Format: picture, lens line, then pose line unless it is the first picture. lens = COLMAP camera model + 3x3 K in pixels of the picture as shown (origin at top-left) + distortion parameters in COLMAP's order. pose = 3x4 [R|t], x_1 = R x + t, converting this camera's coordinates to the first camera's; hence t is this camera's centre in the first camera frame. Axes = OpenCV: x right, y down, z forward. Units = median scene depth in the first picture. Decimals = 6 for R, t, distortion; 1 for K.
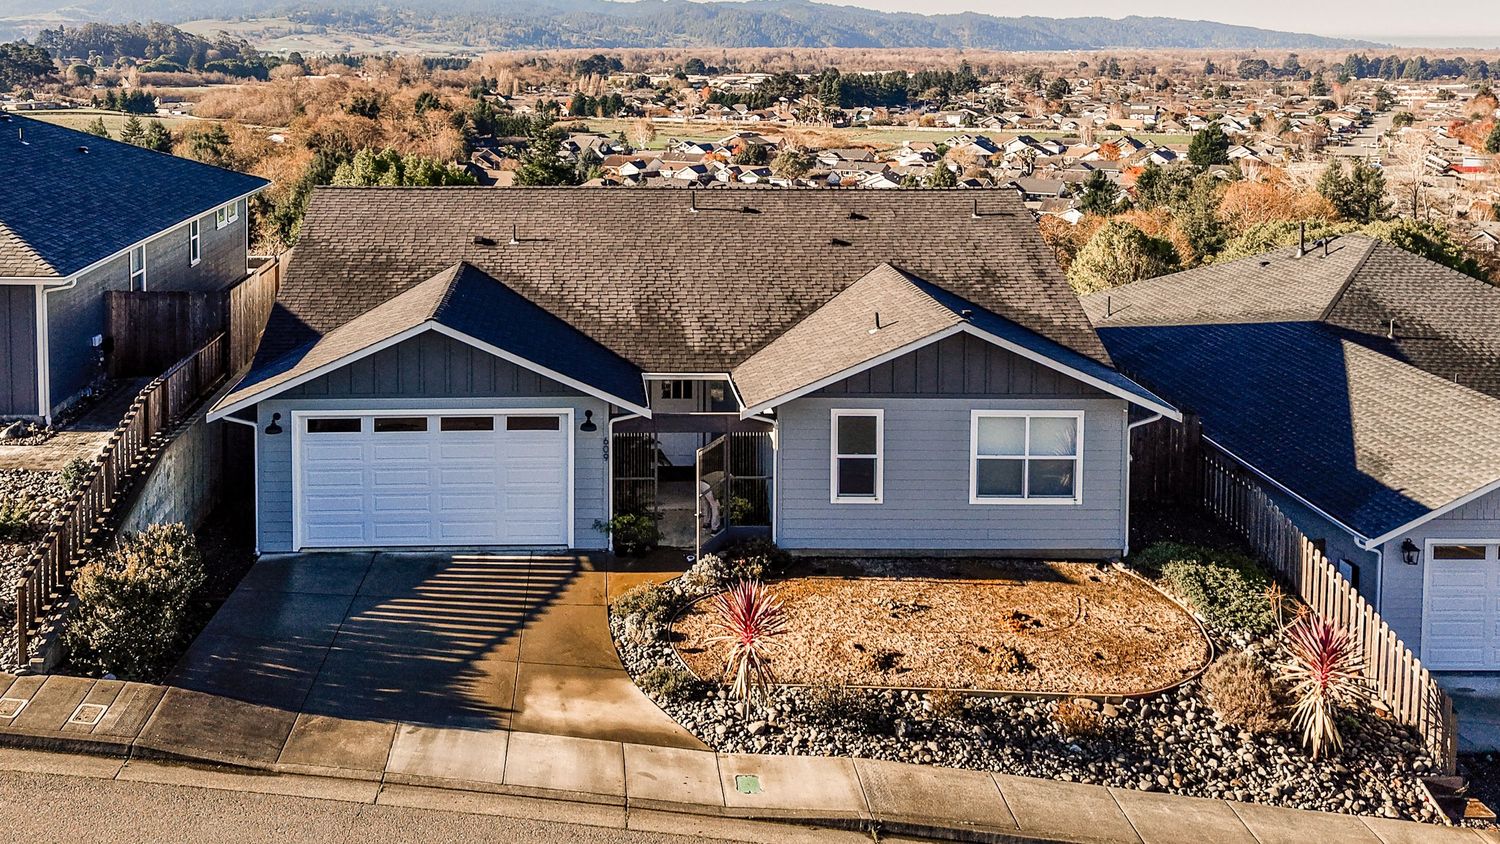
lens RADIAL K [[1357.6, 0, 750.0], [0, 1357.6, 422.0], [0, 0, 1]] dist [0.009959, 0.014852]
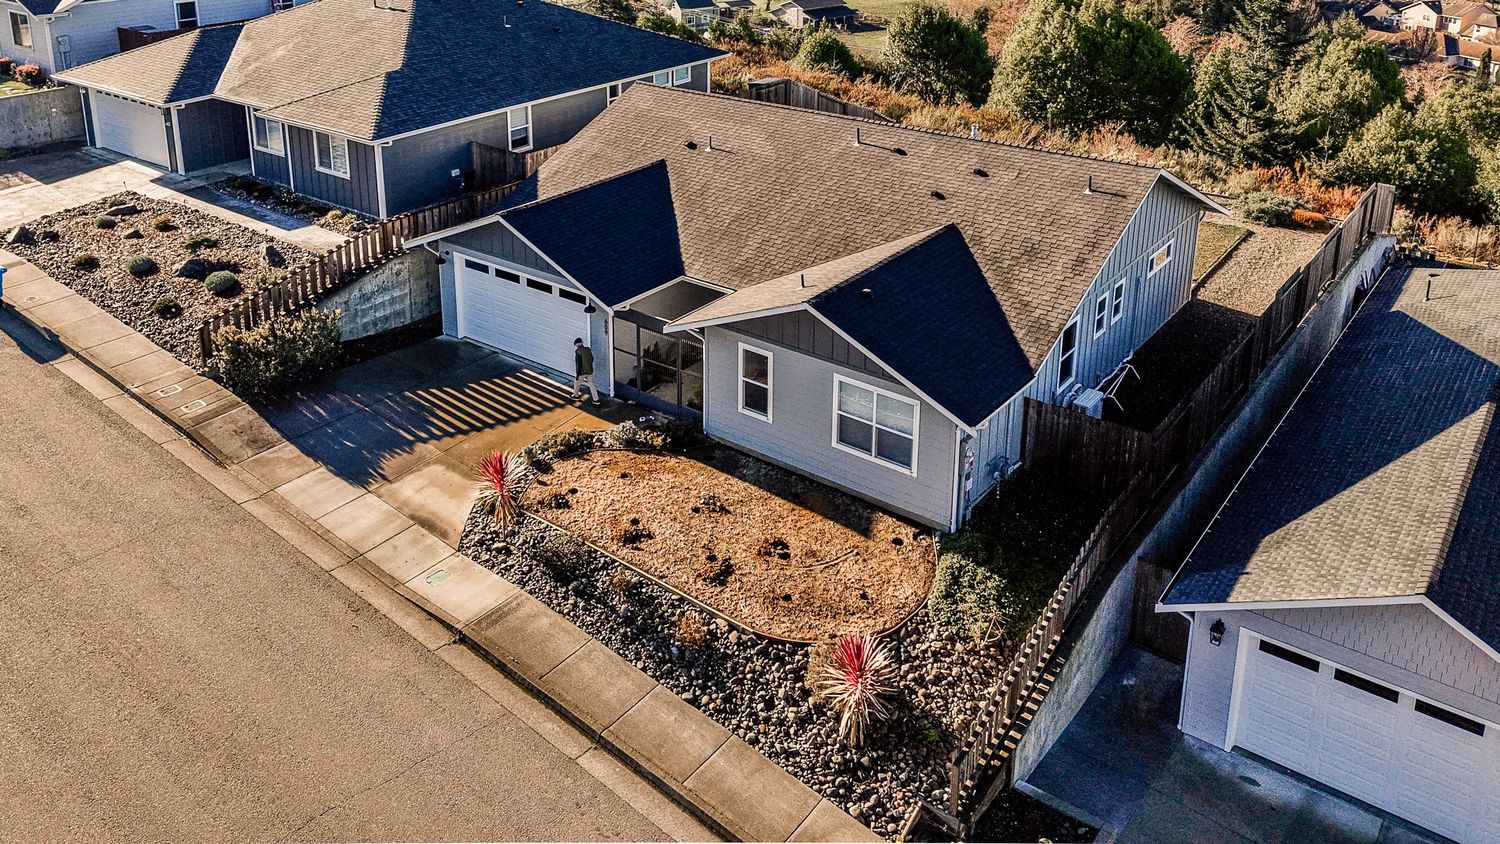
lens RADIAL K [[1115.2, 0, 750.0], [0, 1115.2, 422.0], [0, 0, 1]] dist [-0.004464, -0.001280]
pose [[0.782835, 0.302600, -0.543693, 0.655213], [-0.189285, 0.948184, 0.255184, -0.205587], [0.592740, -0.096854, 0.799549, 0.167639]]
